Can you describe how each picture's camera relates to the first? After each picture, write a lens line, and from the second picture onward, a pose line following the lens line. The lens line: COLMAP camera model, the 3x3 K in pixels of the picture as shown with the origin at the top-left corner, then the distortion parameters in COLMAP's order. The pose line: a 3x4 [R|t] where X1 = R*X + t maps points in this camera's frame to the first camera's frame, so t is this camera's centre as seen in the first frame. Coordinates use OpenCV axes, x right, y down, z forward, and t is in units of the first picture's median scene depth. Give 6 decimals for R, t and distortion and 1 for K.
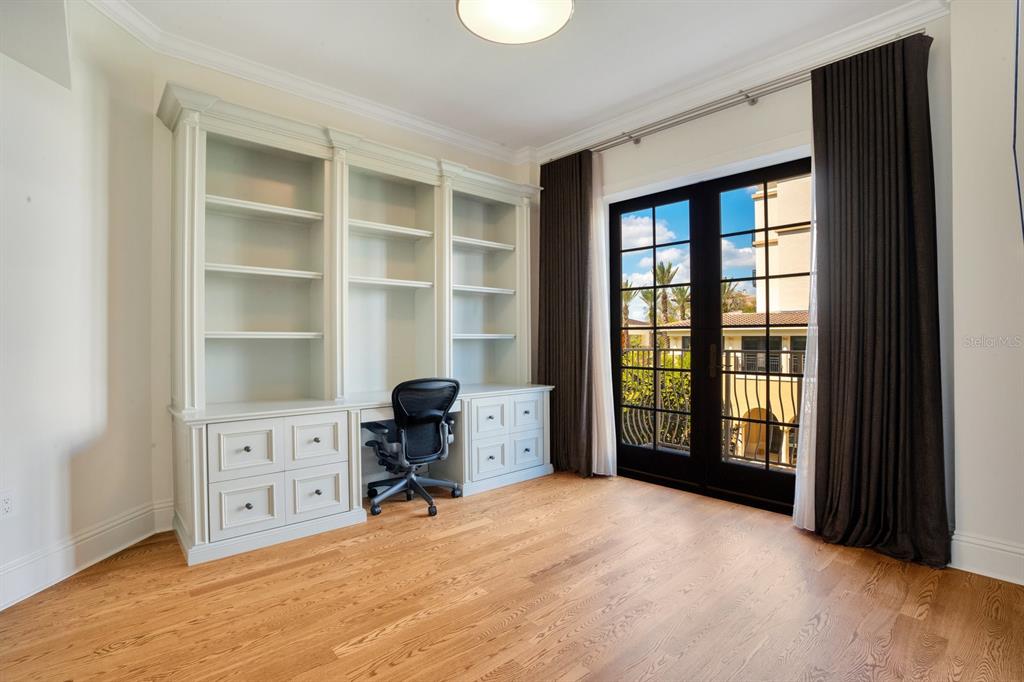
lens RADIAL K [[489.4, 0, 504.4], [0, 489.4, 341.7], [0, 0, 1]] dist [-0.044482, 0.017077]
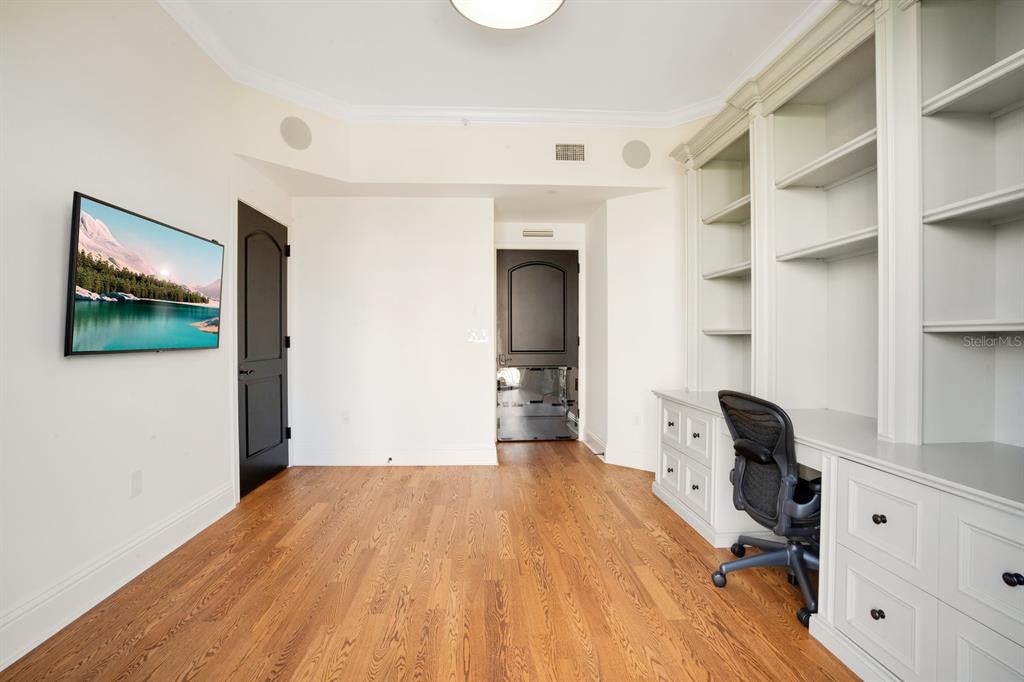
lens RADIAL K [[489.4, 0, 505.9], [0, 489.4, 341.9], [0, 0, 1]] dist [-0.044482, 0.017077]
pose [[-0.631000, 0.003576, -0.775774, 0.874024], [-0.000871, 0.999985, 0.005318, 0.005123], [0.775782, 0.004031, -0.630988, 1.798036]]
